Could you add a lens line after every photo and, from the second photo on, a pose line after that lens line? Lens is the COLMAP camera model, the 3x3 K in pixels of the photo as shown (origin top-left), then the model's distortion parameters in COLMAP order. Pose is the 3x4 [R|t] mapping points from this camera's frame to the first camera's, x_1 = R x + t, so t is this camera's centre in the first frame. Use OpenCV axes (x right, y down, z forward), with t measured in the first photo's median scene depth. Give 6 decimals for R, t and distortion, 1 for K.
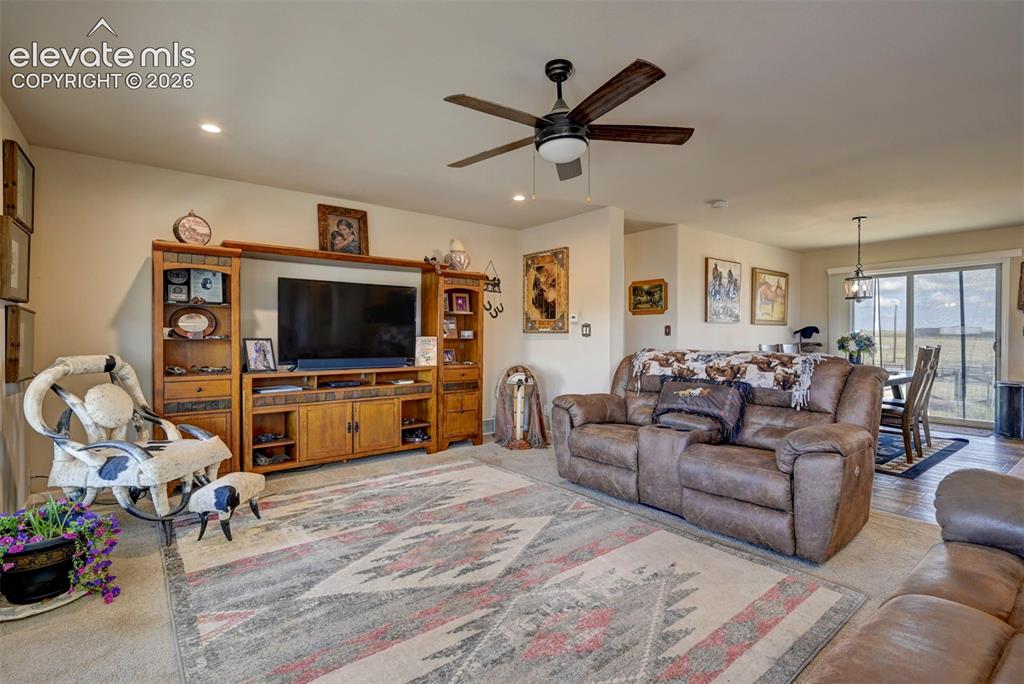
lens RADIAL K [[483.0, 0, 513.8], [0, 483.0, 340.0], [0, 0, 1]] dist [0.002043, 0.000154]
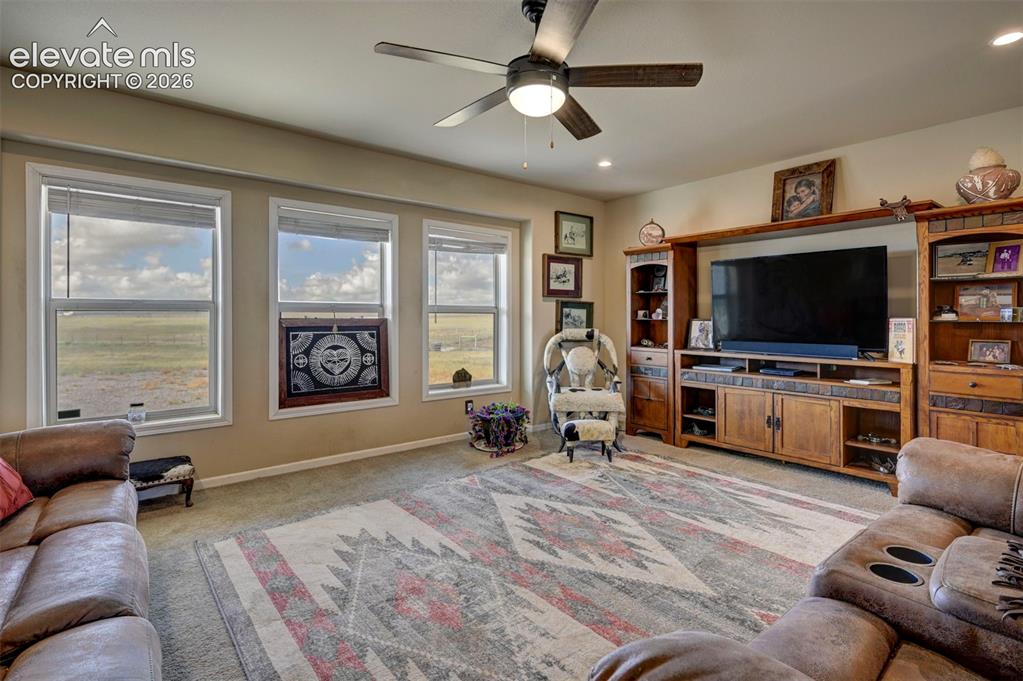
lens RADIAL K [[482.6, 0, 513.7], [0, 482.6, 315.4], [0, 0, 1]] dist [0.002043, 0.000154]
pose [[0.025919, -0.003574, -0.999658, 0.579565], [-0.010805, 0.999934, -0.003855, -0.002778], [0.999606, 0.010901, 0.025878, 0.571704]]
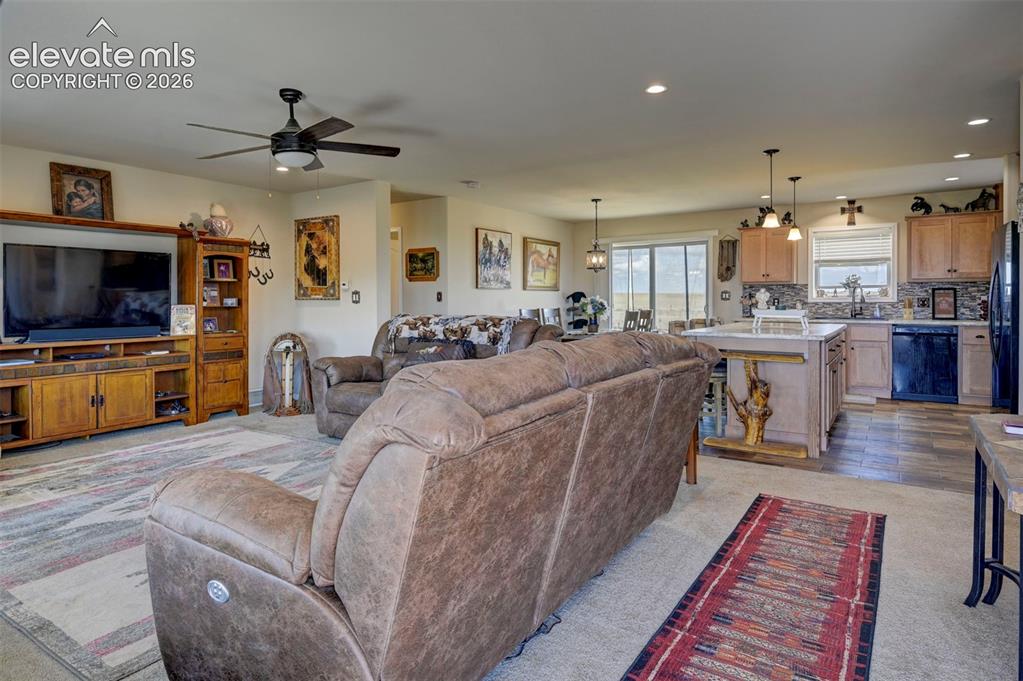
lens RADIAL K [[588.8, 0, 502.4], [0, 588.8, 305.2], [0, 0, 1]] dist [-0.001729, -0.000133]
pose [[0.954357, -0.008714, 0.298542, 0.095185], [0.008334, 0.999962, 0.002544, -0.004675], [-0.298553, 0.000060, 0.954393, -0.386764]]
